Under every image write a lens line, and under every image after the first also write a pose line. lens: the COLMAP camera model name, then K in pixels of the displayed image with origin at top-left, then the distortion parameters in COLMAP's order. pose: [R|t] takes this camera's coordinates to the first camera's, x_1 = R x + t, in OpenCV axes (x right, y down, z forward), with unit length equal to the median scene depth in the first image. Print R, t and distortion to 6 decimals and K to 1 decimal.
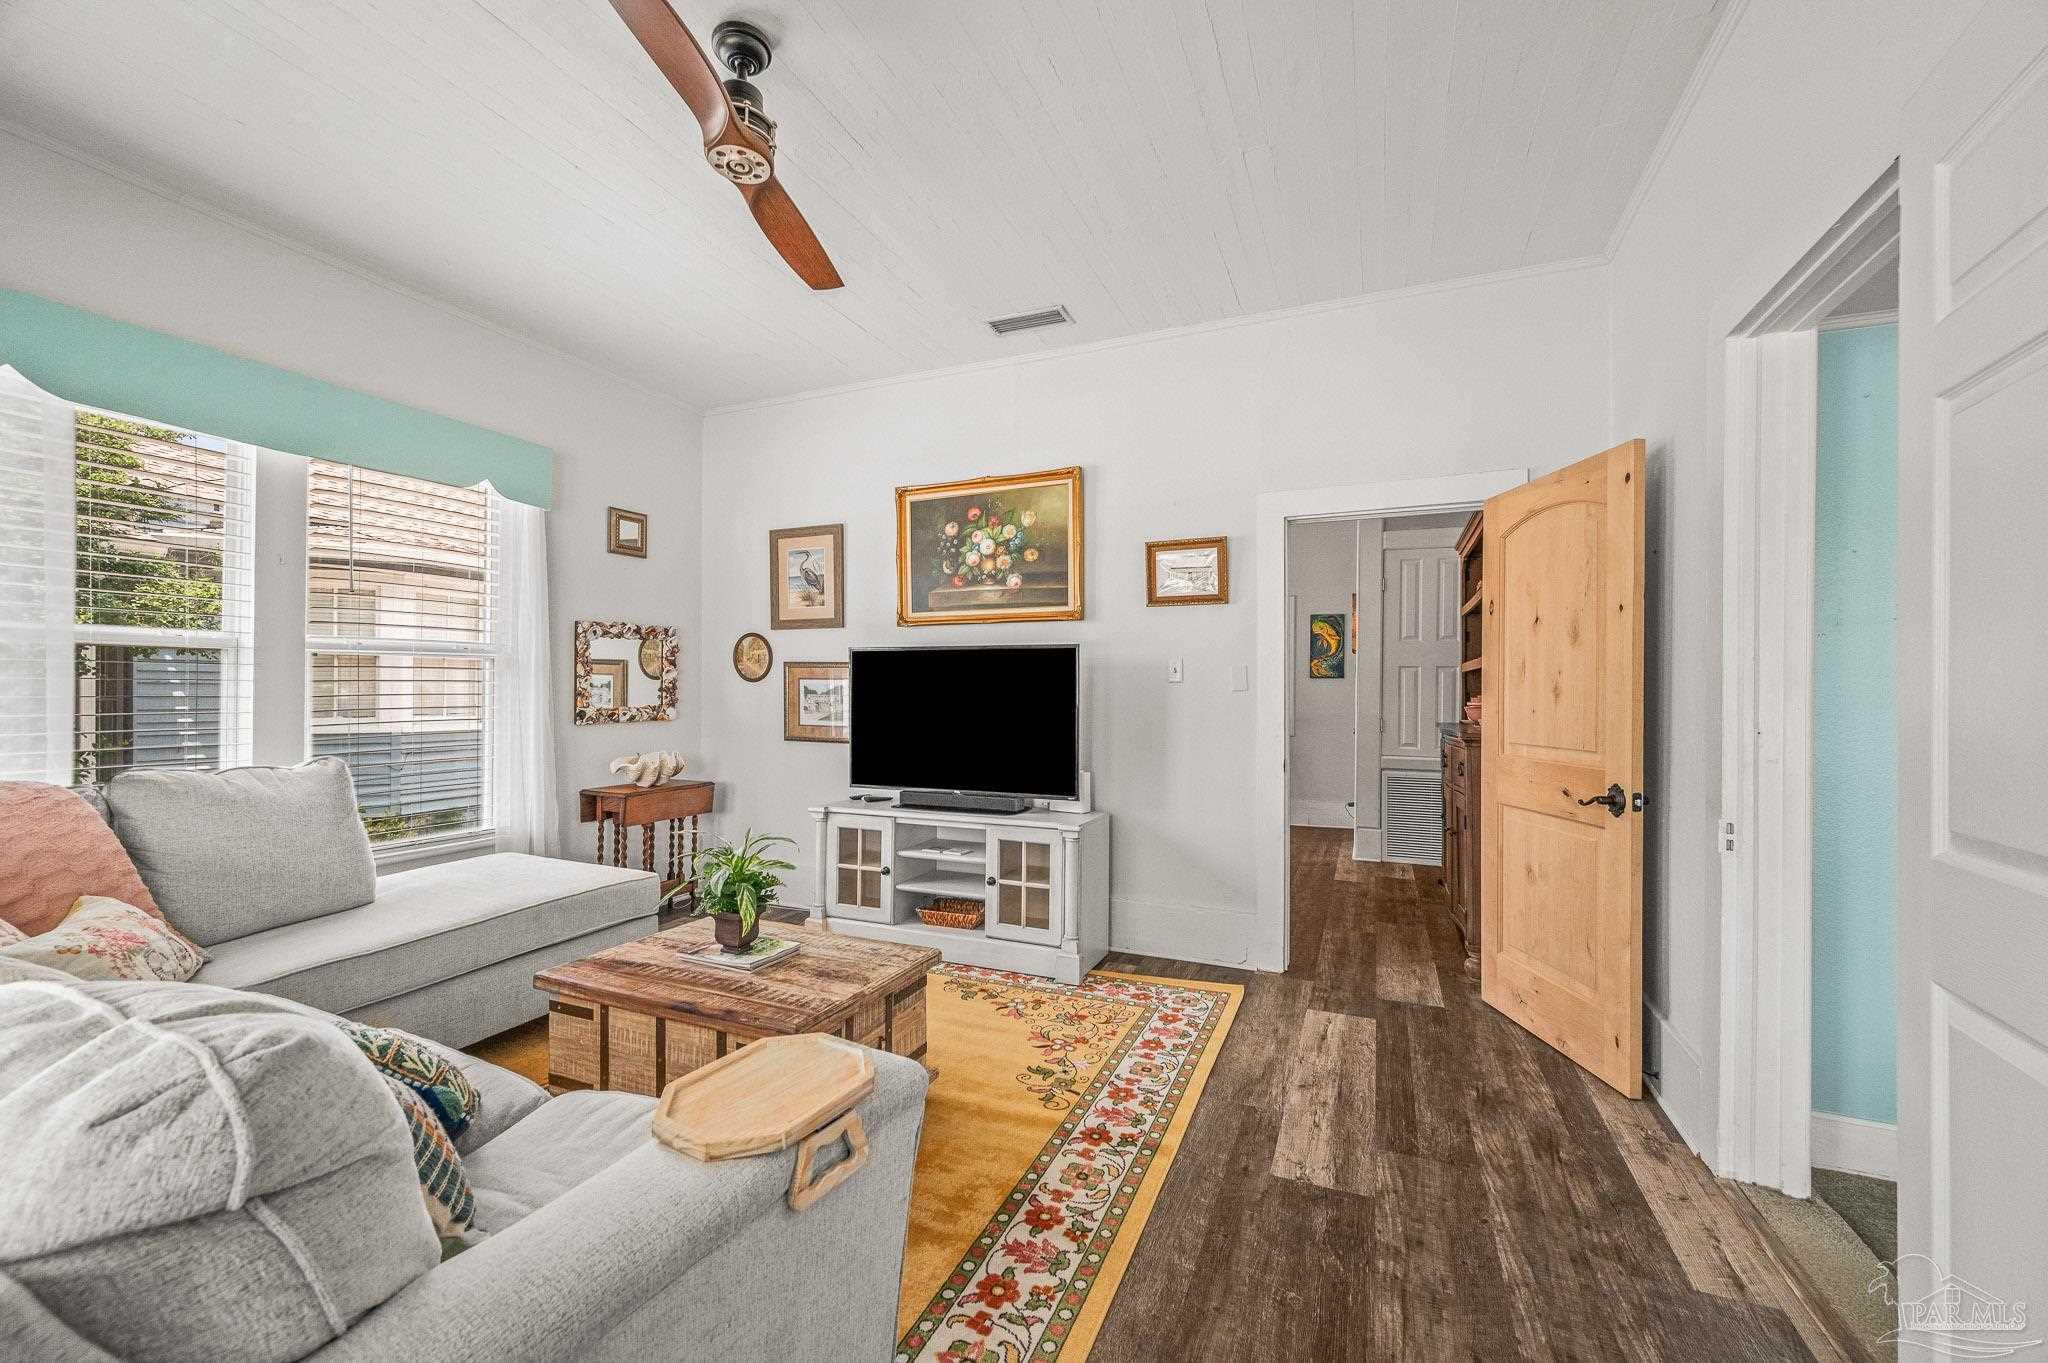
lens RADIAL K [[824.2, 0, 1018.8], [0, 824.2, 691.2], [0, 0, 1]] dist [-0.003504, 0.000320]
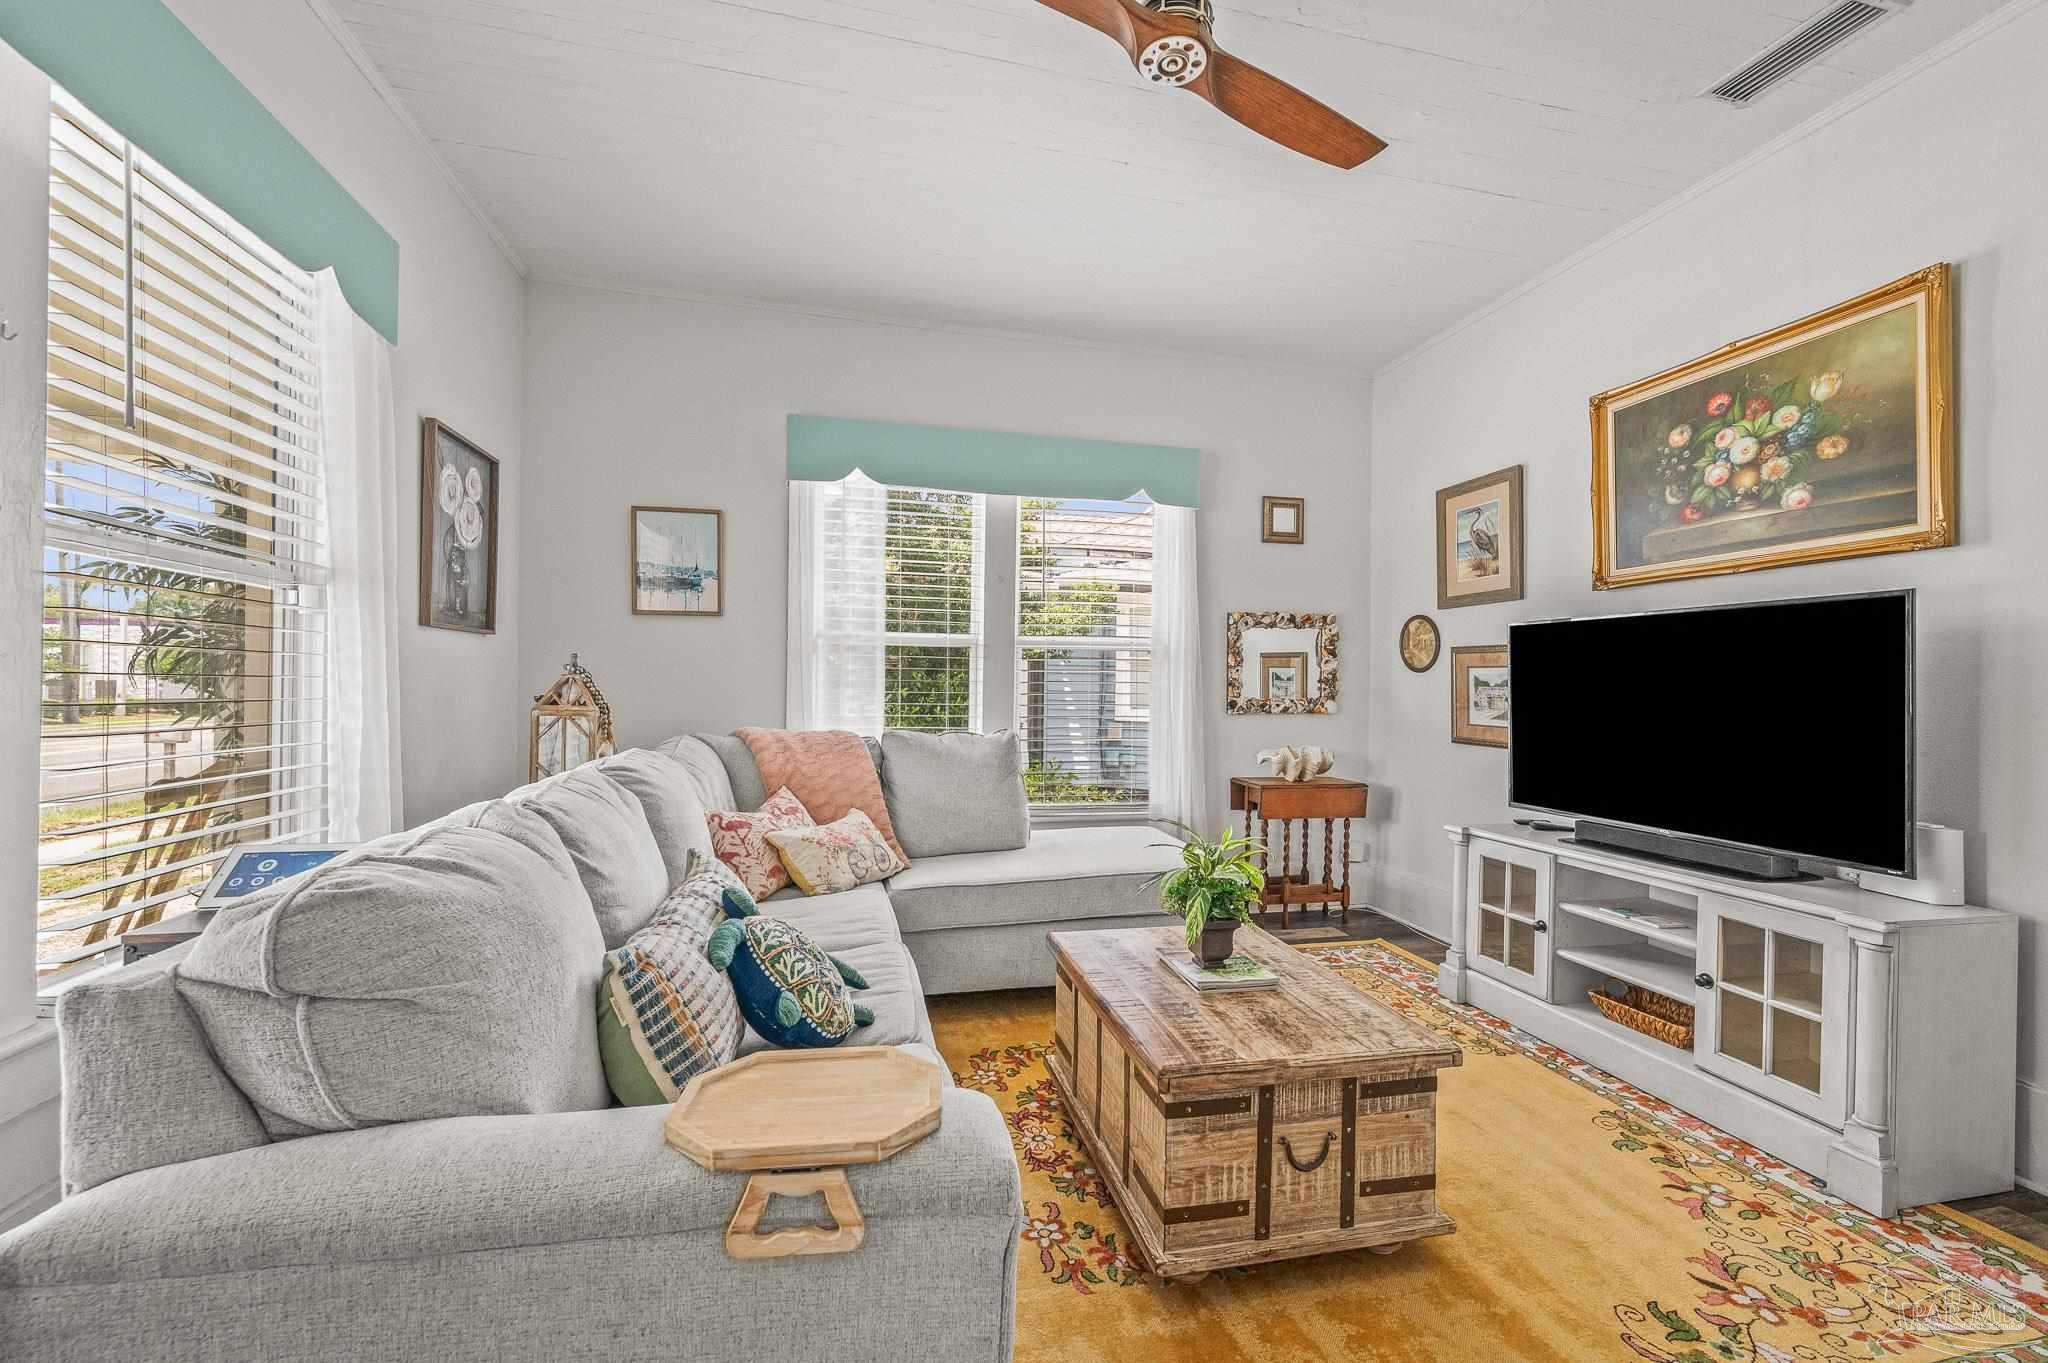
lens RADIAL K [[824.2, 0, 1021.7], [0, 824.2, 690.0], [0, 0, 1]] dist [-0.003504, 0.000320]
pose [[0.593322, 0.007192, -0.804933, 0.194713], [-0.013737, 0.999905, -0.001192, 0.021833], [0.804848, 0.011764, 0.593364, 0.255907]]
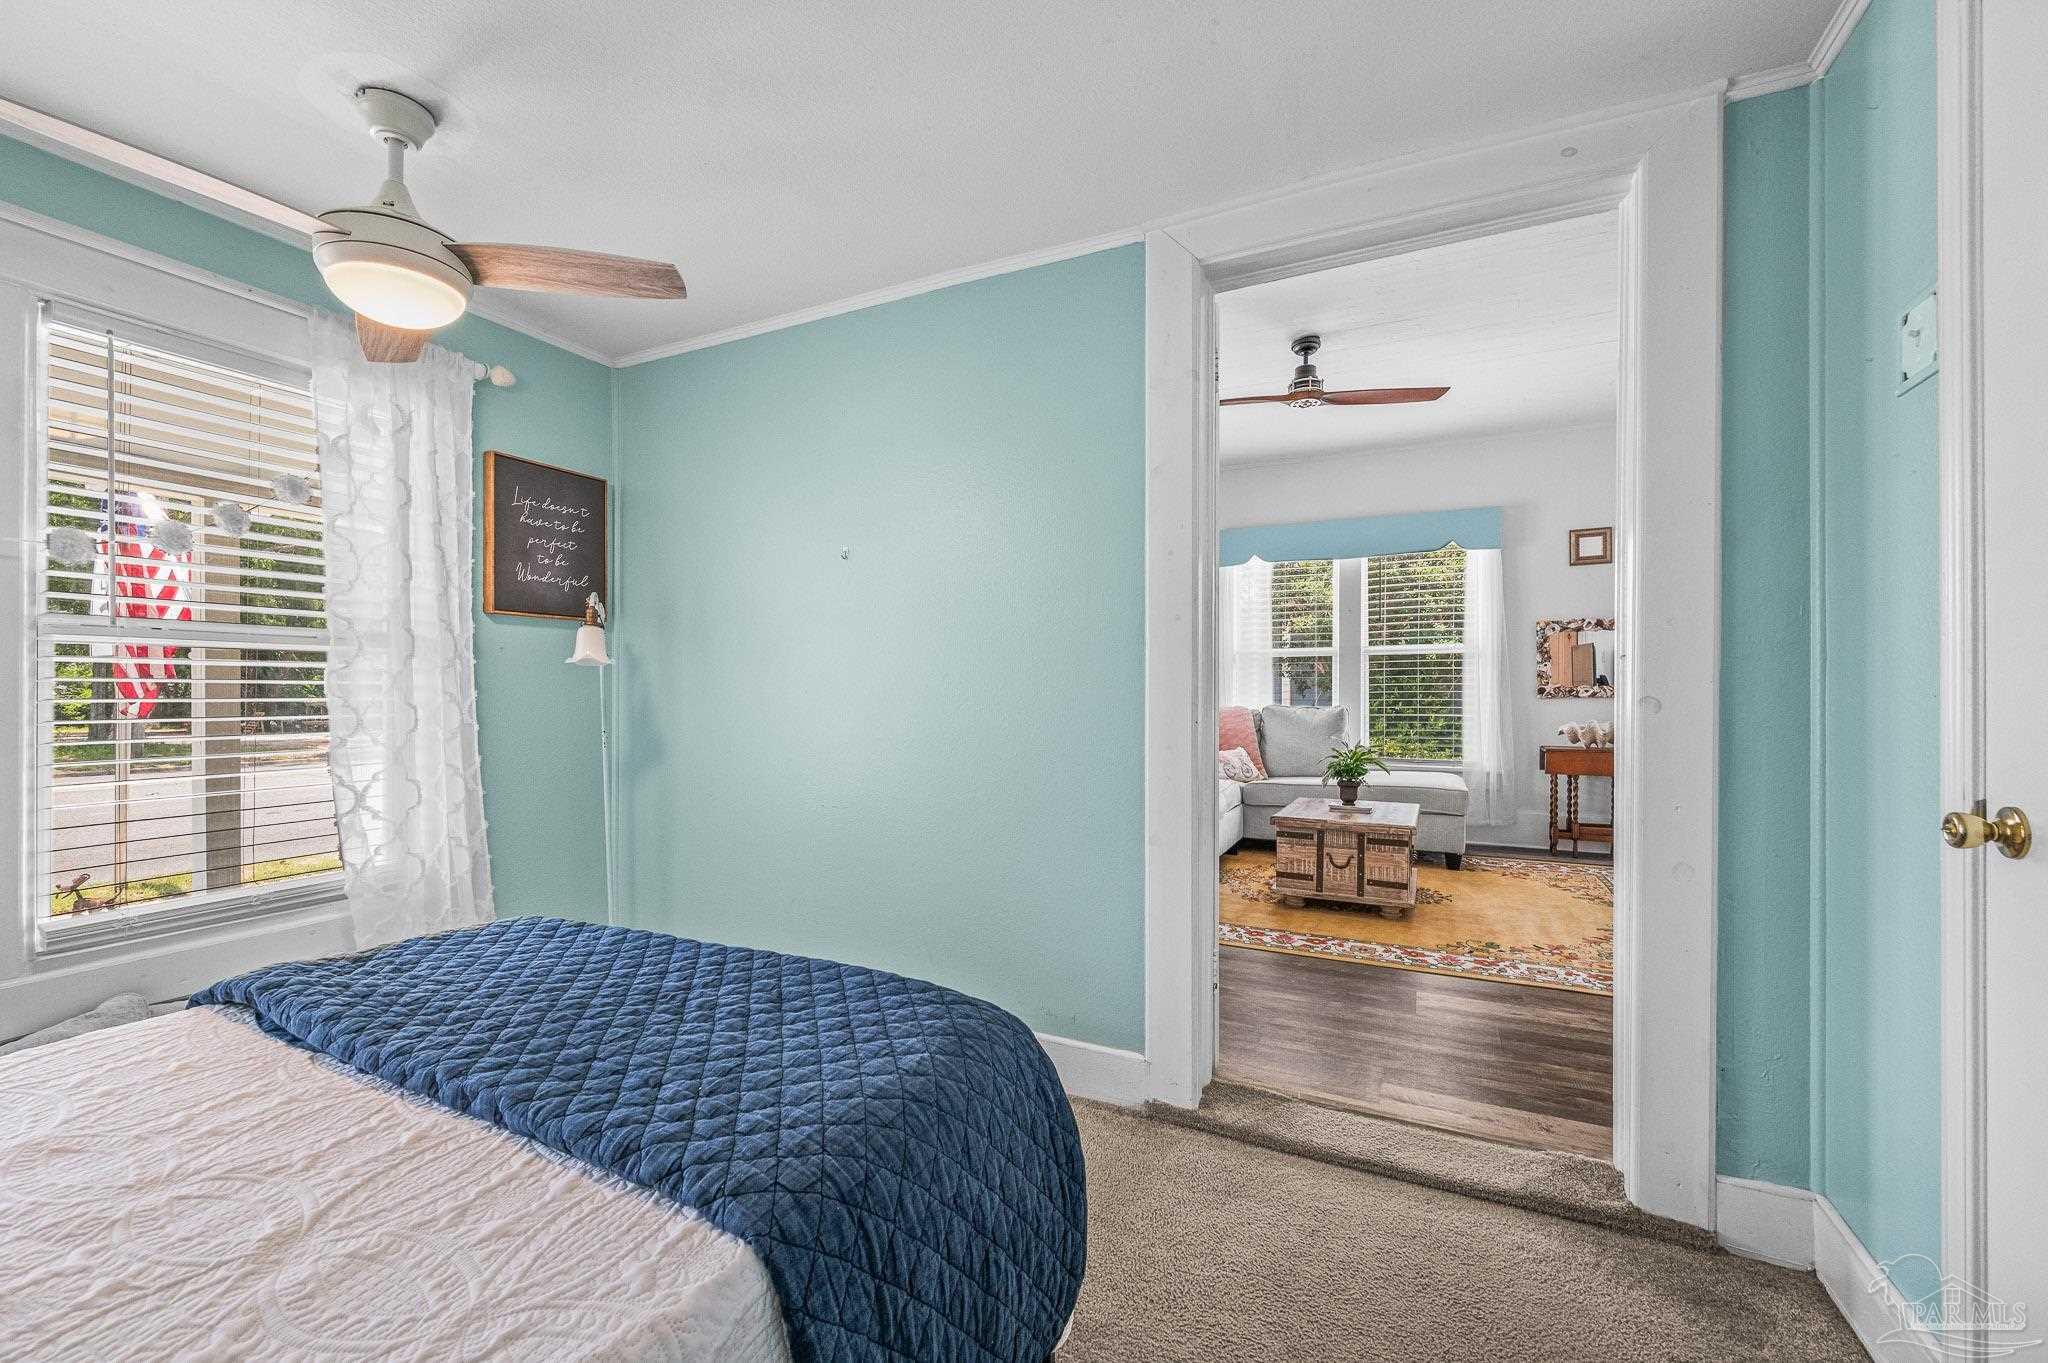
lens RADIAL K [[824.2, 0, 993.6], [0, 824.2, 700.0], [0, 0, 1]] dist [-0.003504, 0.000320]
pose [[-0.063397, 0.003473, -0.997982, 1.247727], [-0.007471, 0.999964, 0.003955, 0.063853], [0.997960, 0.007707, -0.063369, 0.258229]]
